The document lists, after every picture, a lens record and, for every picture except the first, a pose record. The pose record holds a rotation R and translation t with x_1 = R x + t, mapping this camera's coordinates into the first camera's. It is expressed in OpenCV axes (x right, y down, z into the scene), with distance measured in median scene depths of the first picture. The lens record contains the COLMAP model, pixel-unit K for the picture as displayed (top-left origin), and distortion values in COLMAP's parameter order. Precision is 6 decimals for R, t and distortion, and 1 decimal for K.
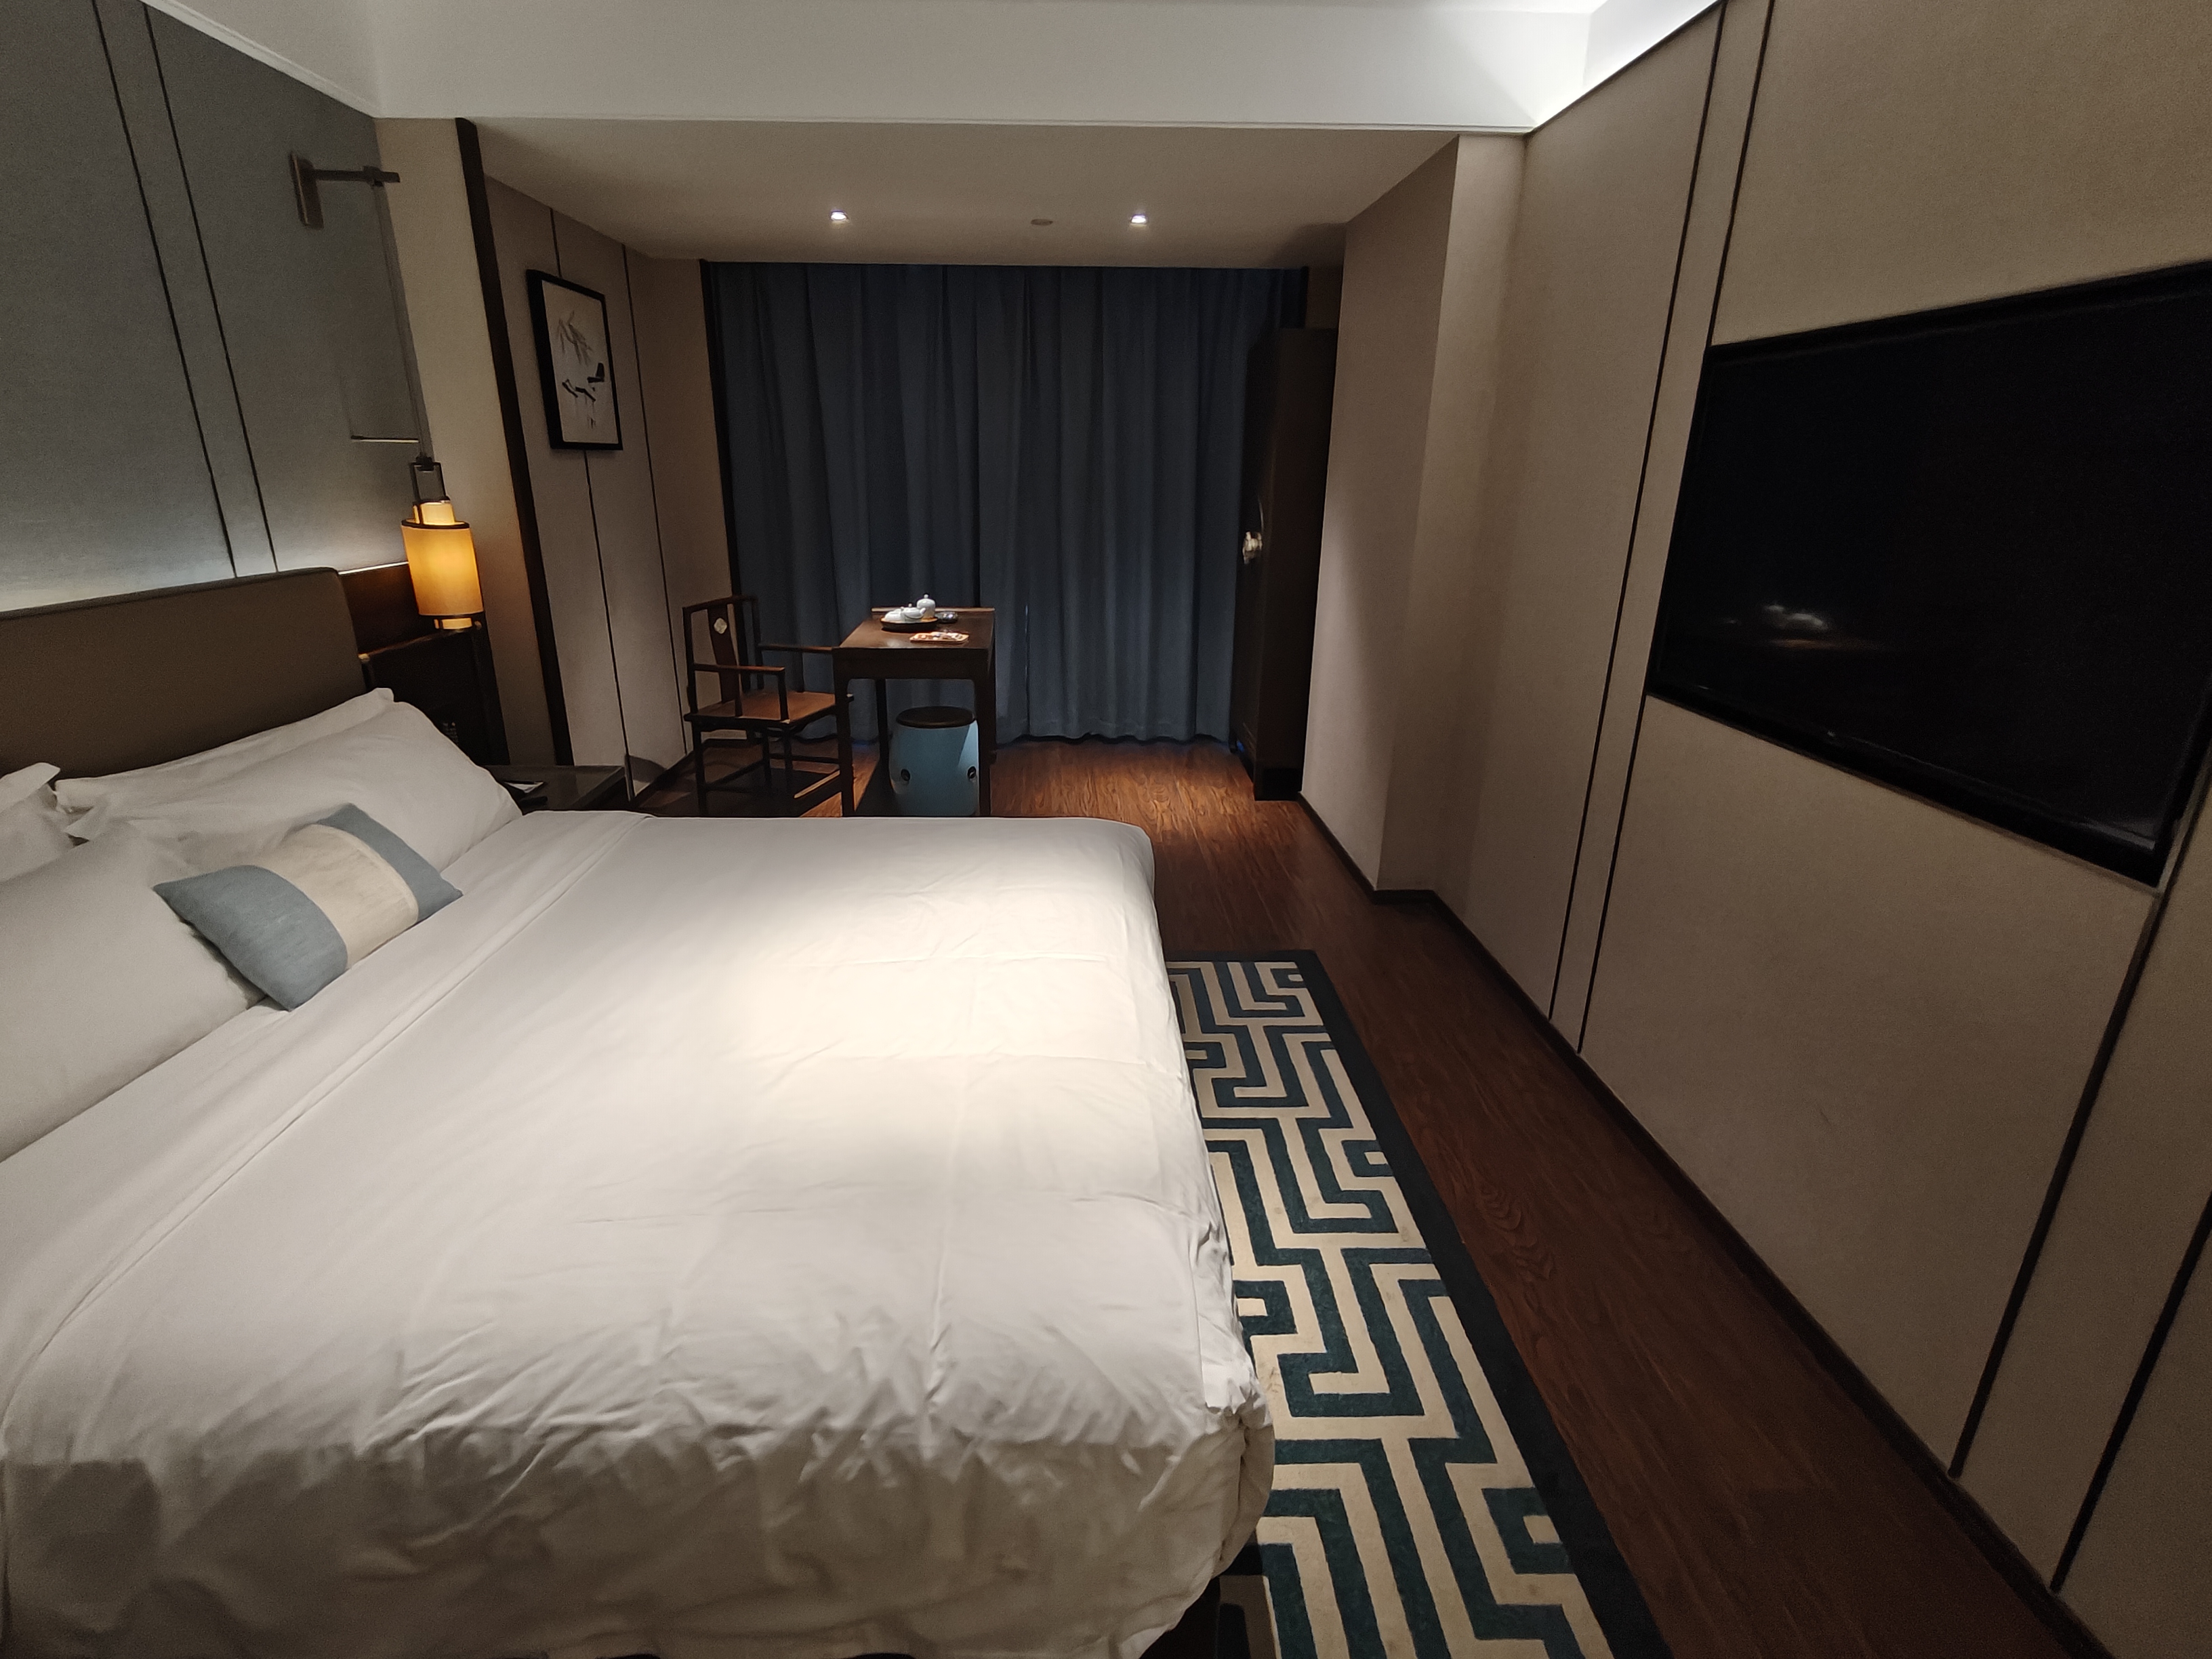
lens RADIAL K [[1049.1, 0, 1077.0], [0, 1049.1, 820.1], [0, 0, 1]] dist [0.002238, 0.001535]
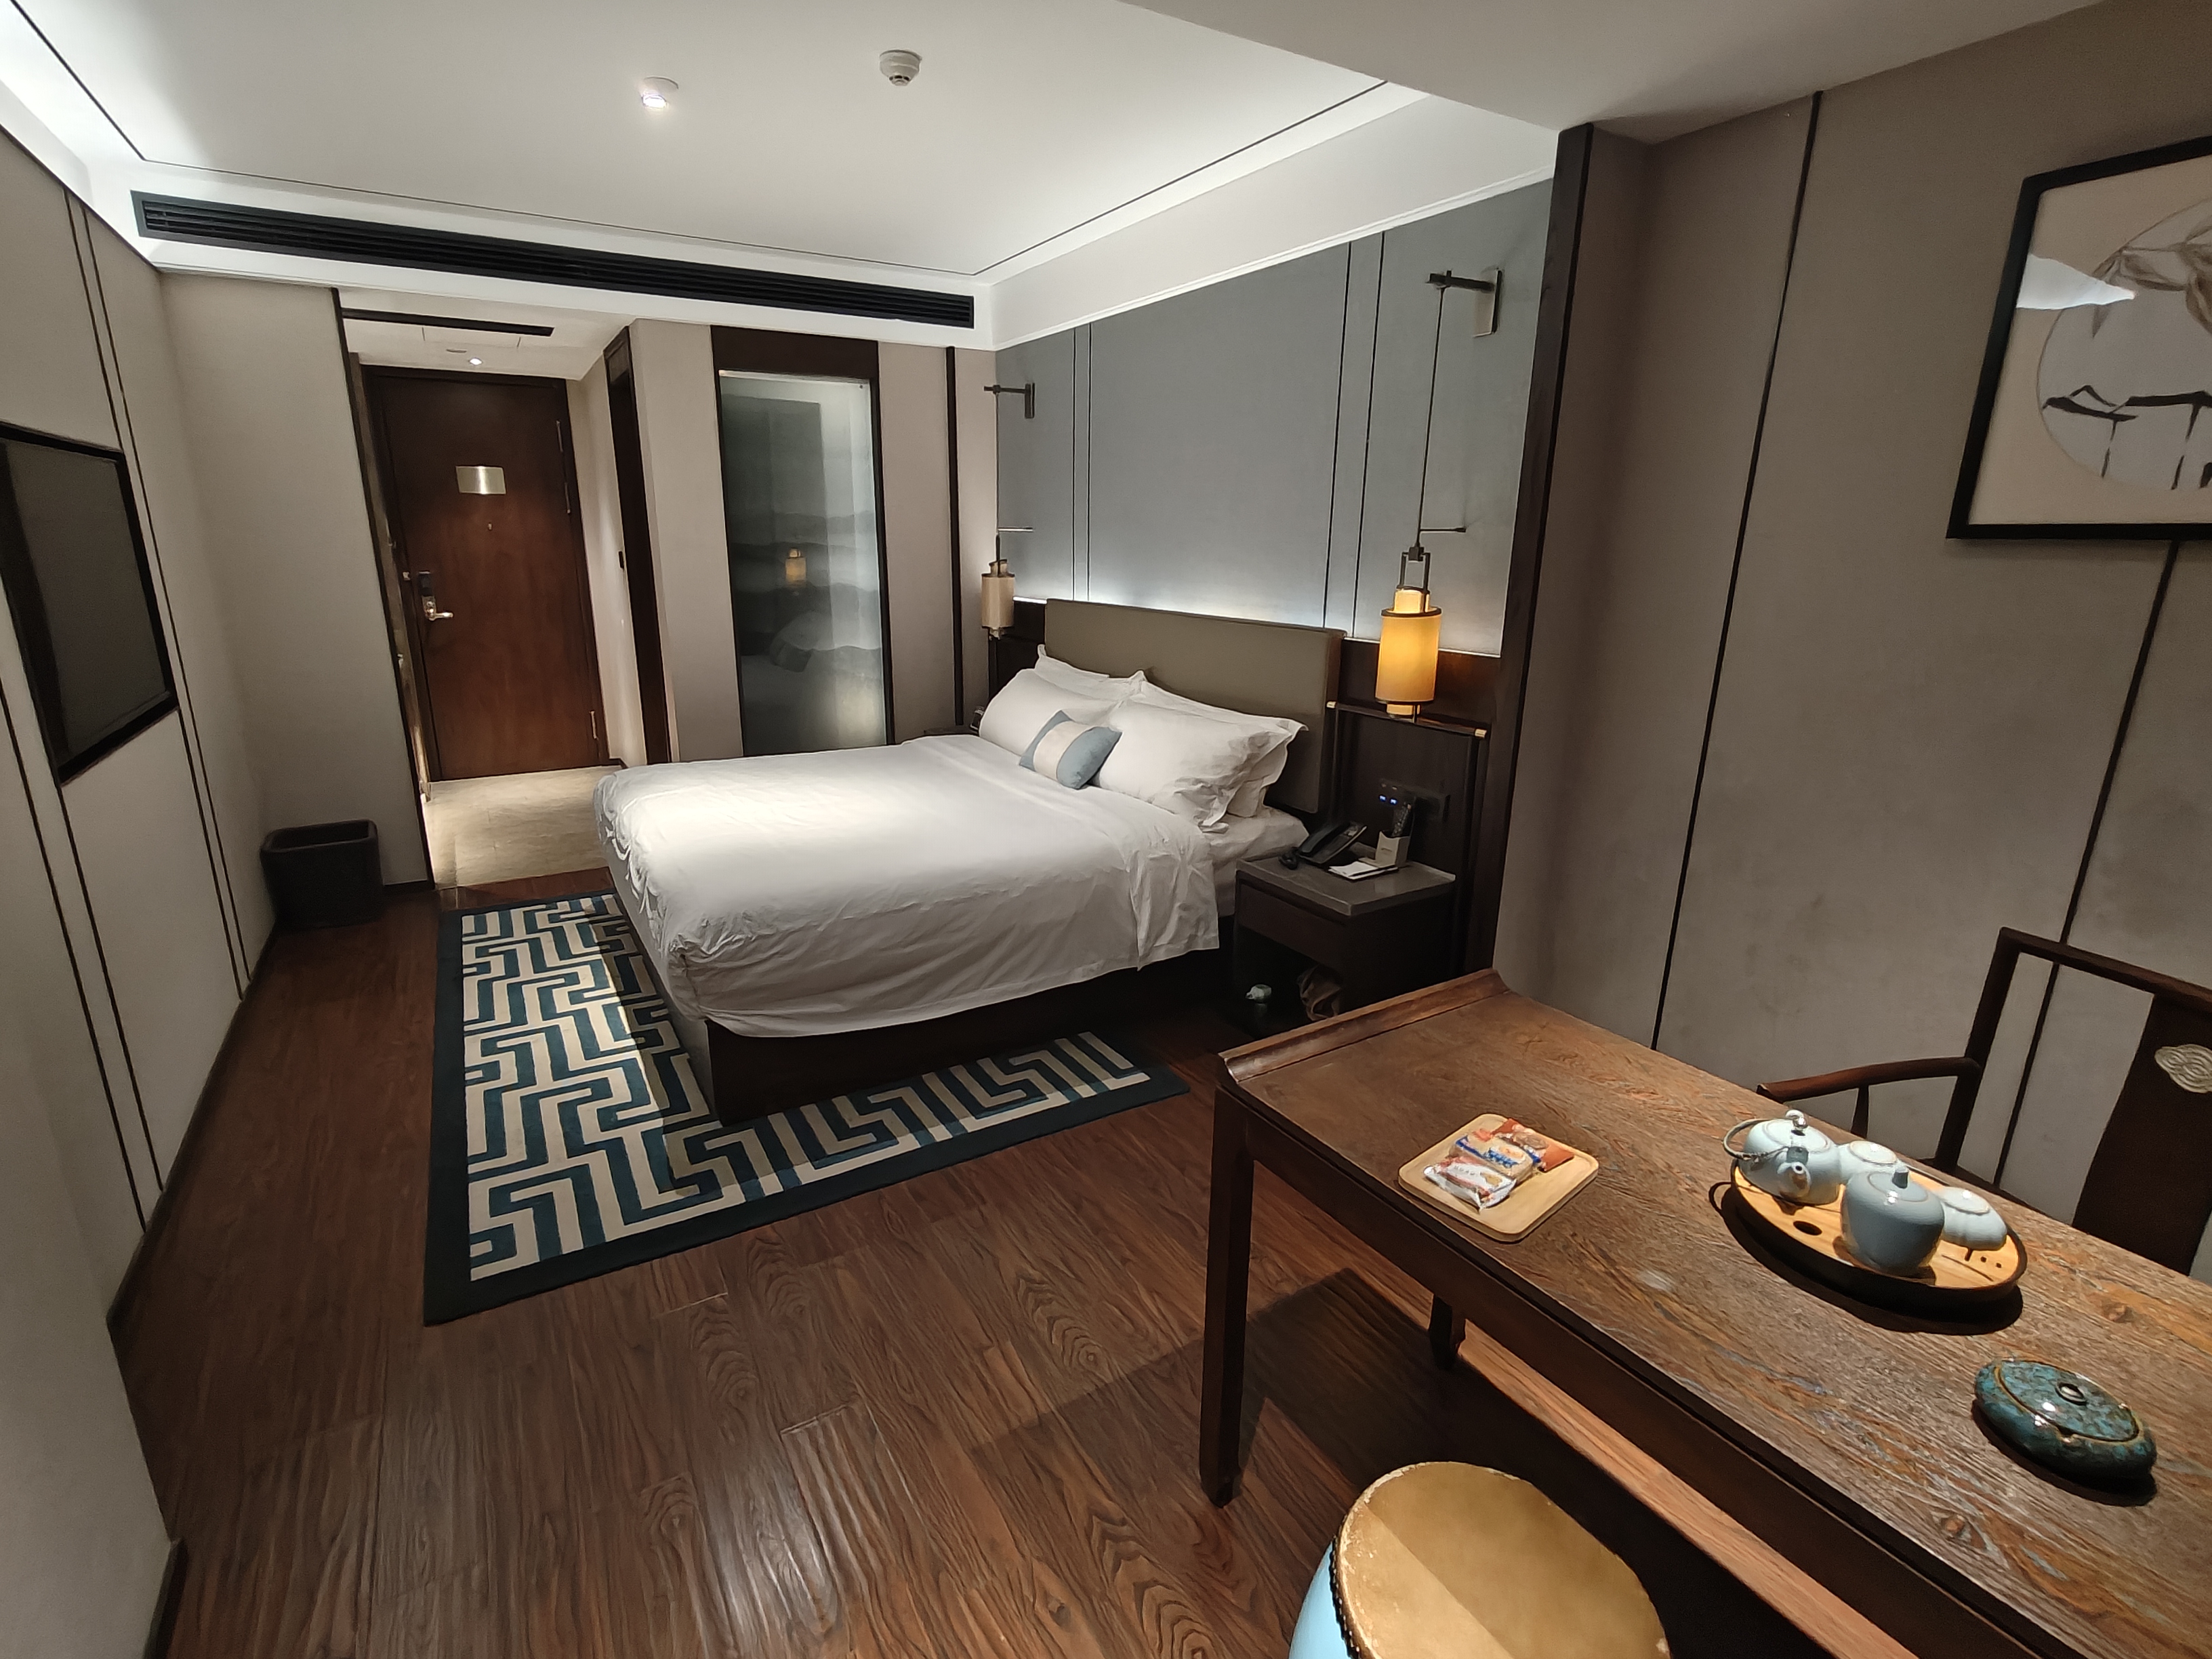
lens RADIAL K [[1049.1, 0, 1077.6], [0, 1049.1, 820.7], [0, 0, 1]] dist [0.002238, 0.001535]
pose [[-0.872711, 0.116239, -0.474199, 0.212839], [-0.169914, 0.838223, 0.518180, -0.714917], [0.457718, 0.532794, -0.711776, 2.061226]]
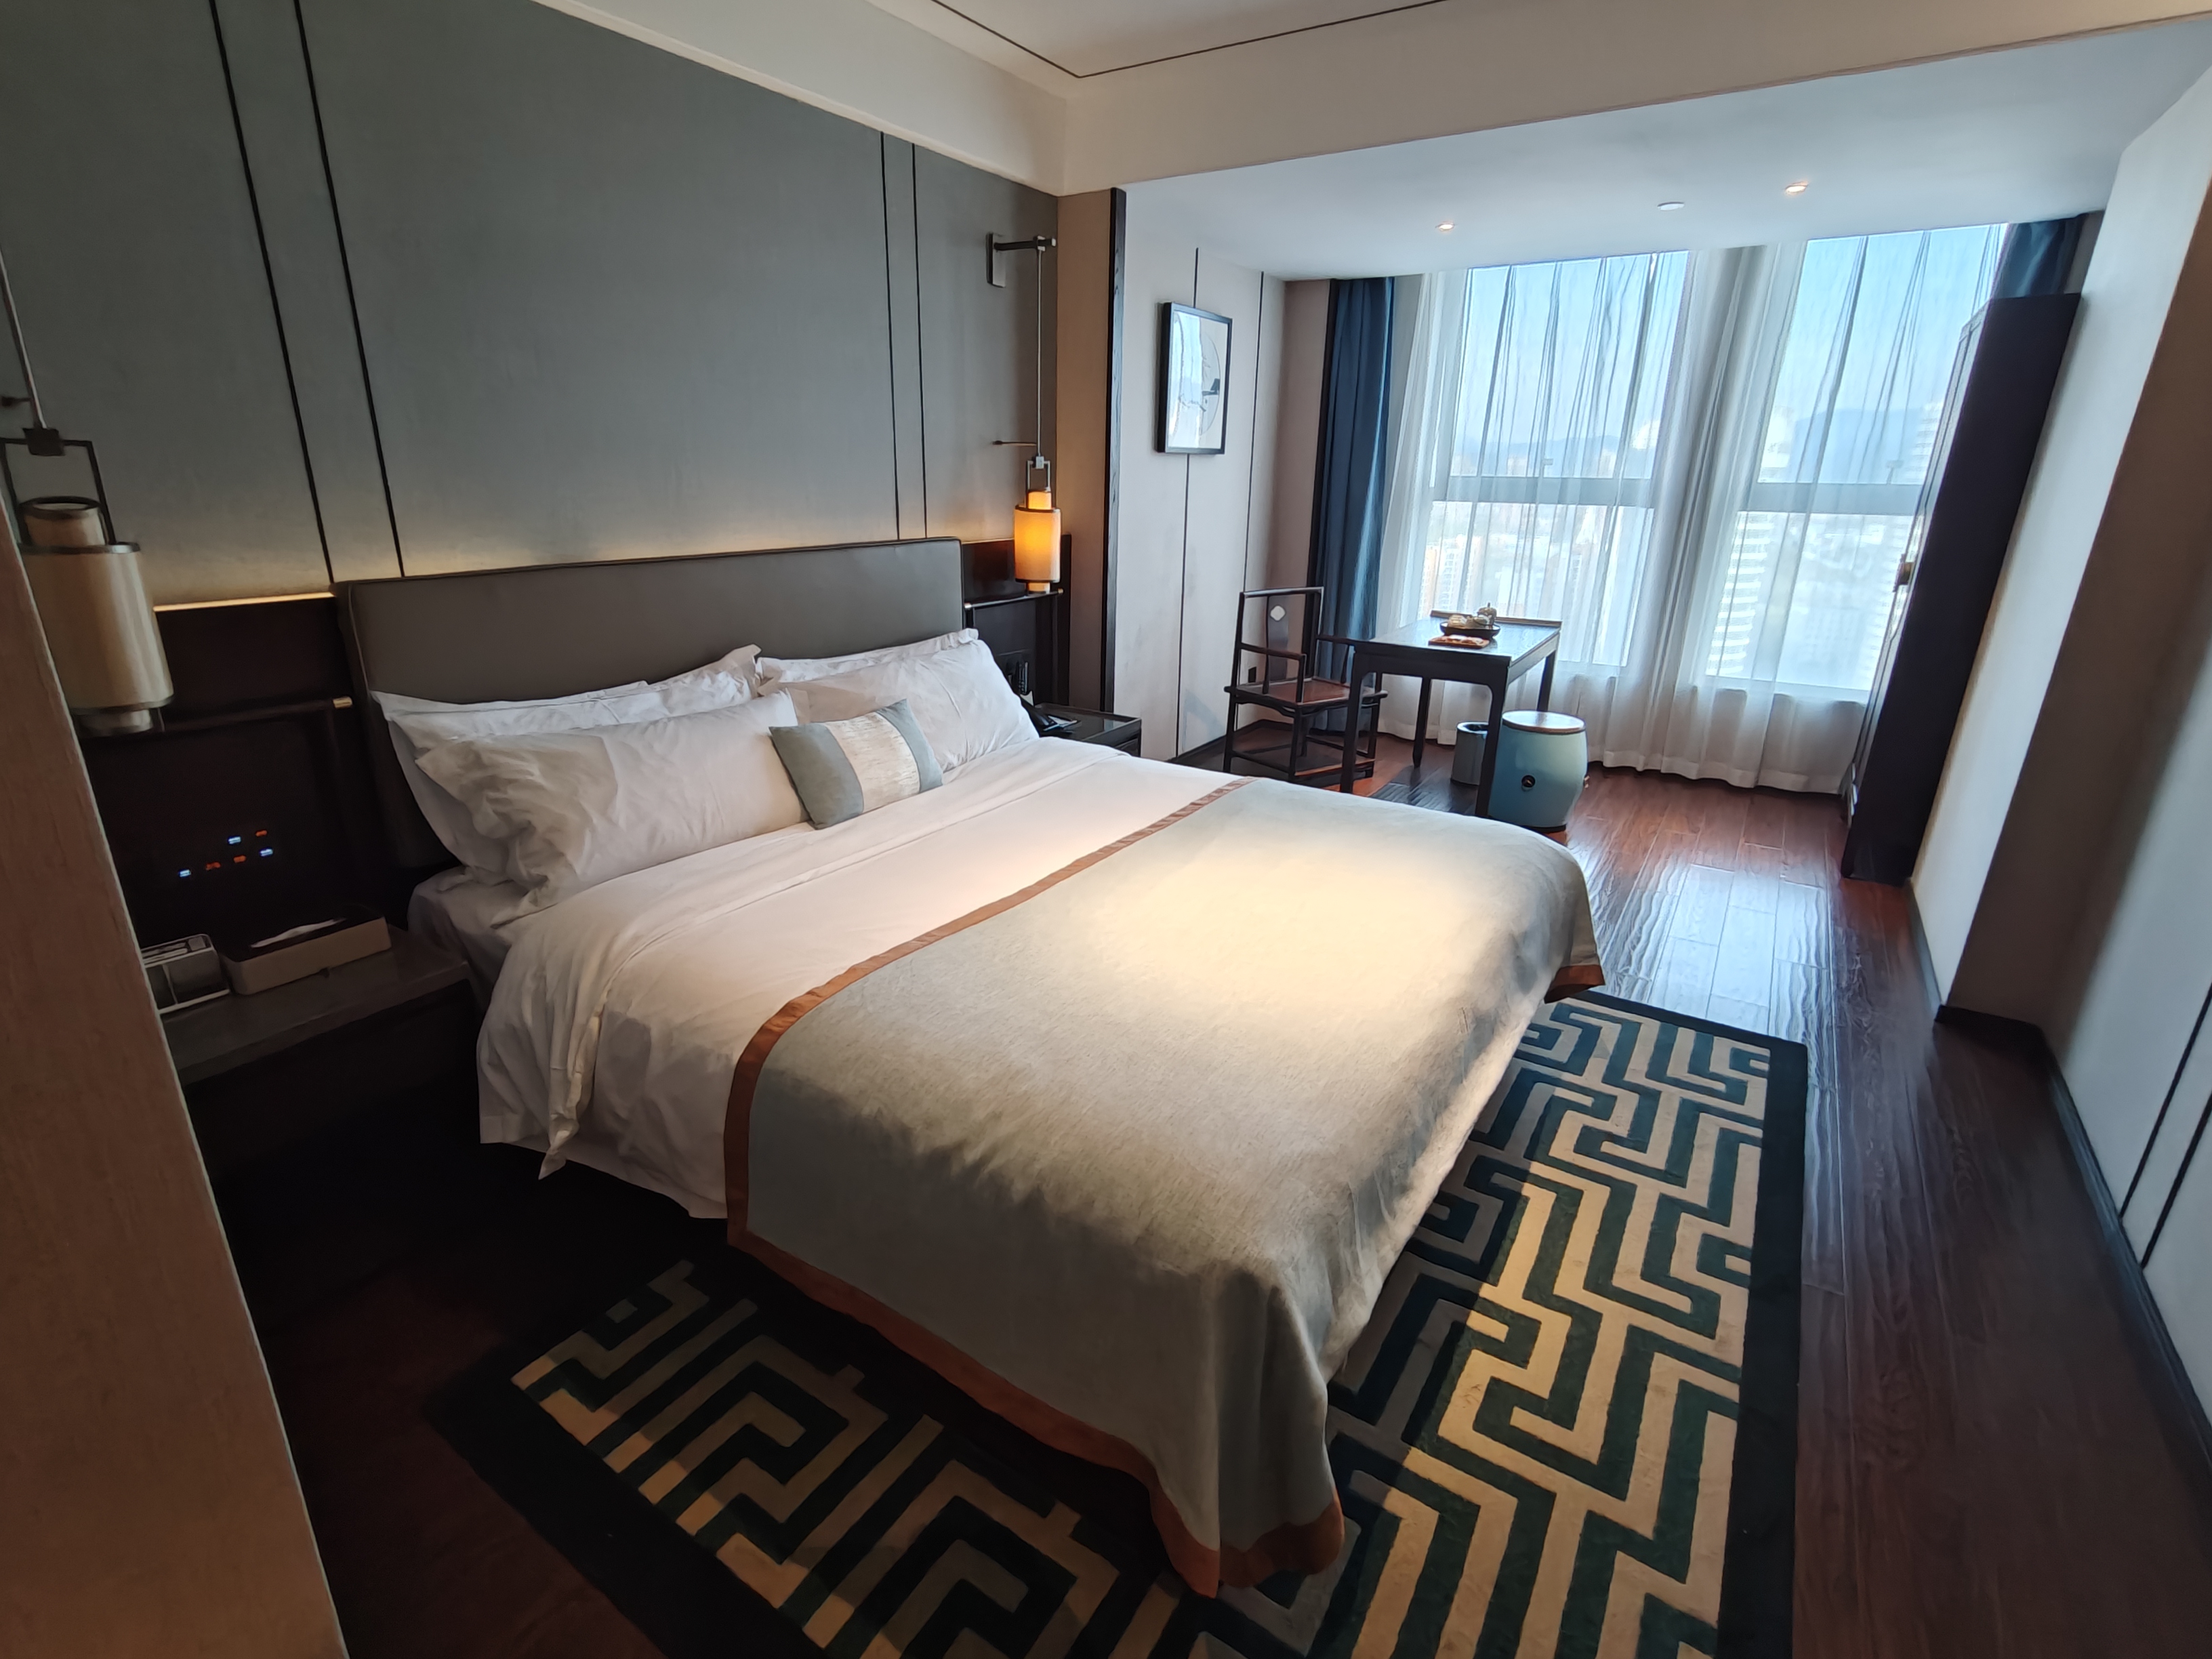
lens RADIAL K [[1049.1, 0, 1075.1], [0, 1049.1, 819.9], [0, 0, 1]] dist [0.002238, 0.001535]
pose [[0.821533, 0.185445, -0.539160, 0.233895], [-0.190458, 0.980567, 0.047061, 0.027575], [0.537409, 0.064025, 0.840888, -0.038886]]
